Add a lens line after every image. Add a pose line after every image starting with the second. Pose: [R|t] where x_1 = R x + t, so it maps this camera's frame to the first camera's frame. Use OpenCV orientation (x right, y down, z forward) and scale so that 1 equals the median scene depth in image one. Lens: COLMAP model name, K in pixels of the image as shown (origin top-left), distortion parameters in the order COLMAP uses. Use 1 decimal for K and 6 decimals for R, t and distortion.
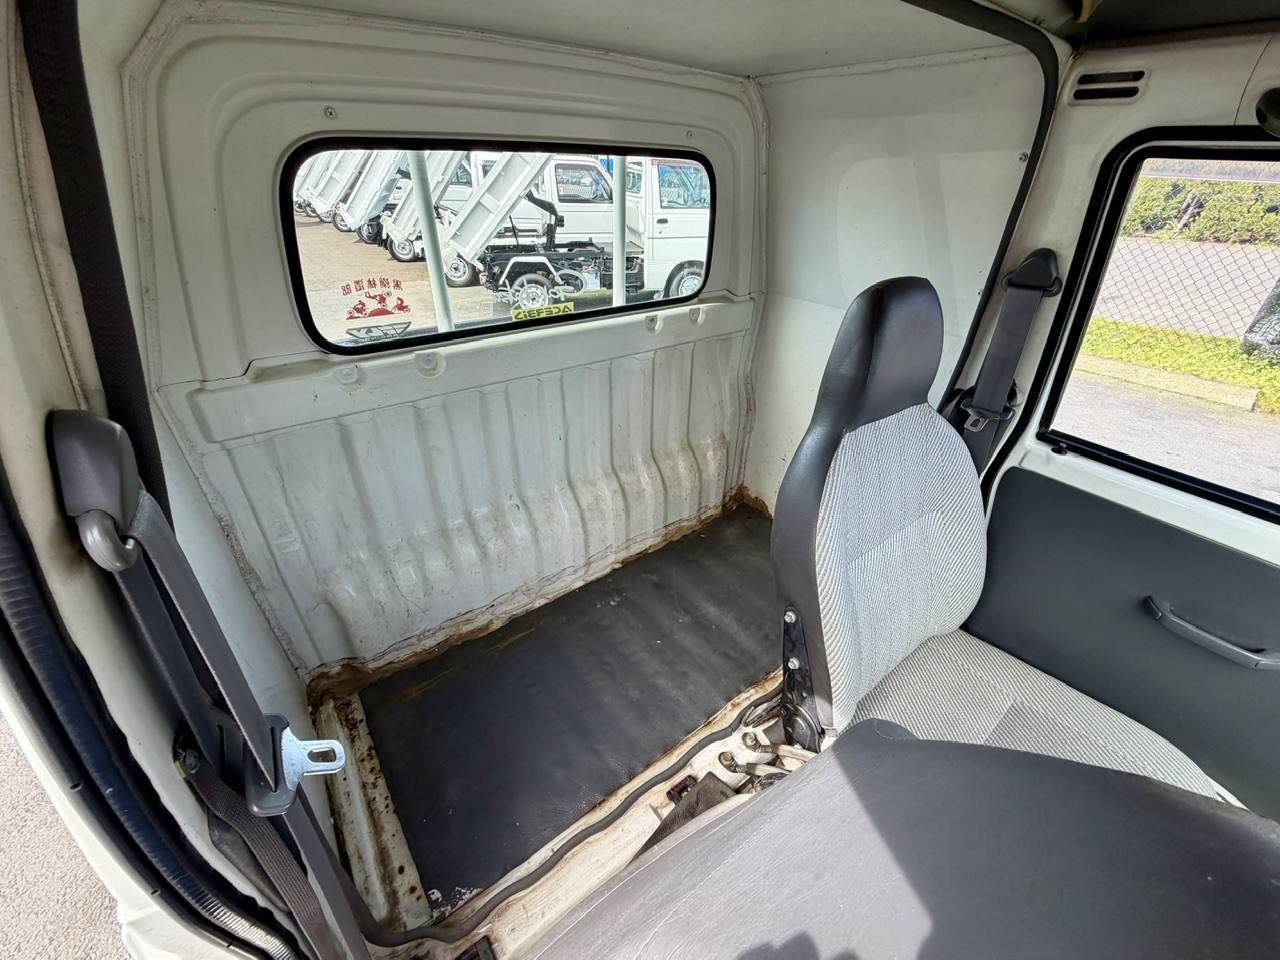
lens RADIAL K [[511.9, 0, 641.6], [0, 511.9, 483.2], [0, 0, 1]] dist [0.002508, -0.000475]
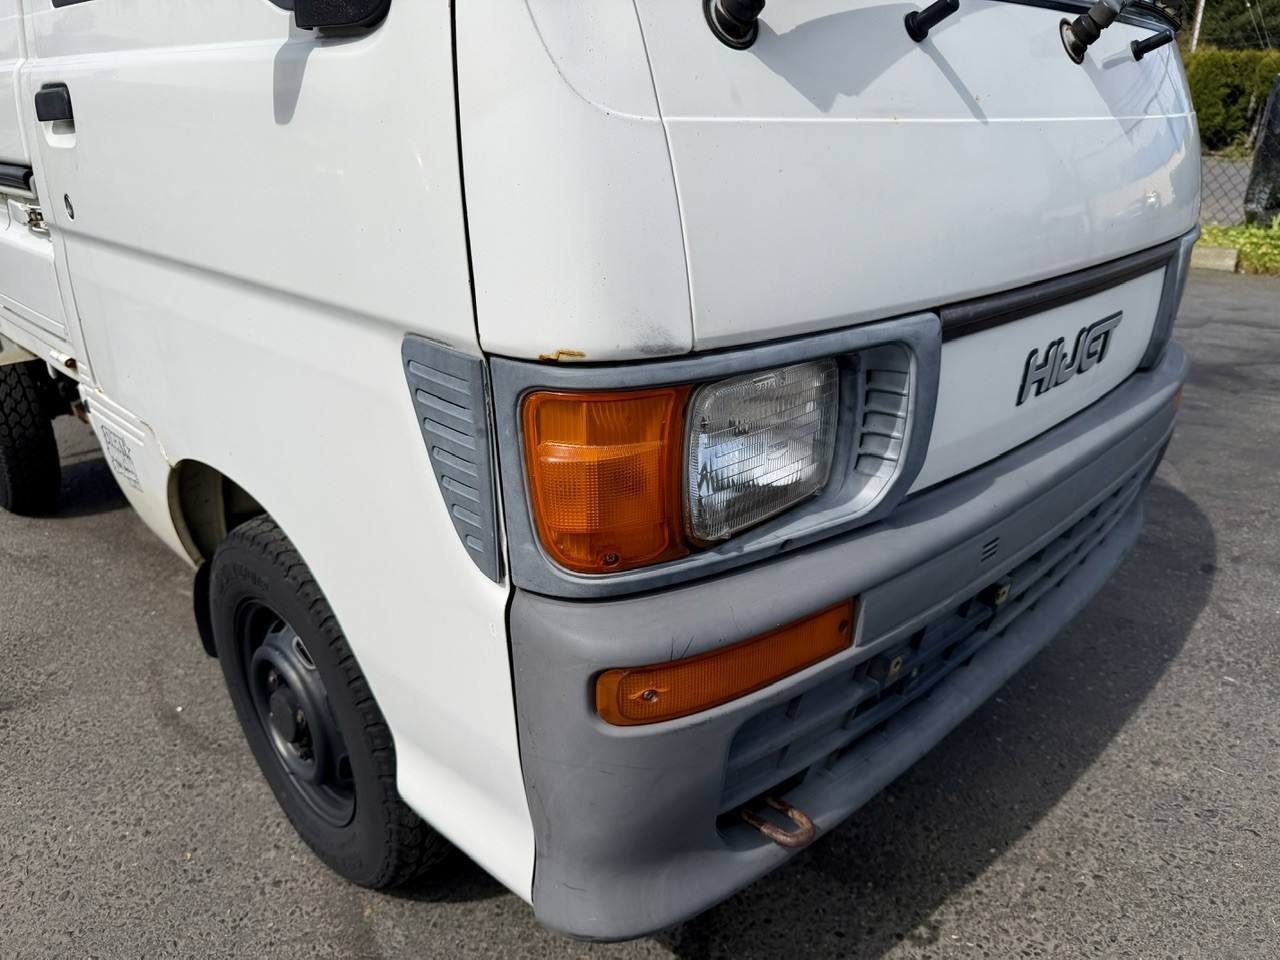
lens RADIAL K [[916.8, 0, 639.8], [0, 916.8, 493.3], [0, 0, 1]] dist [0.030462, -0.051608]
pose [[0.988717, -0.074856, 0.129748, 0.227214], [0.093887, 0.984613, -0.147383, 1.114337], [-0.116719, 0.157901, 0.980532, -0.820630]]
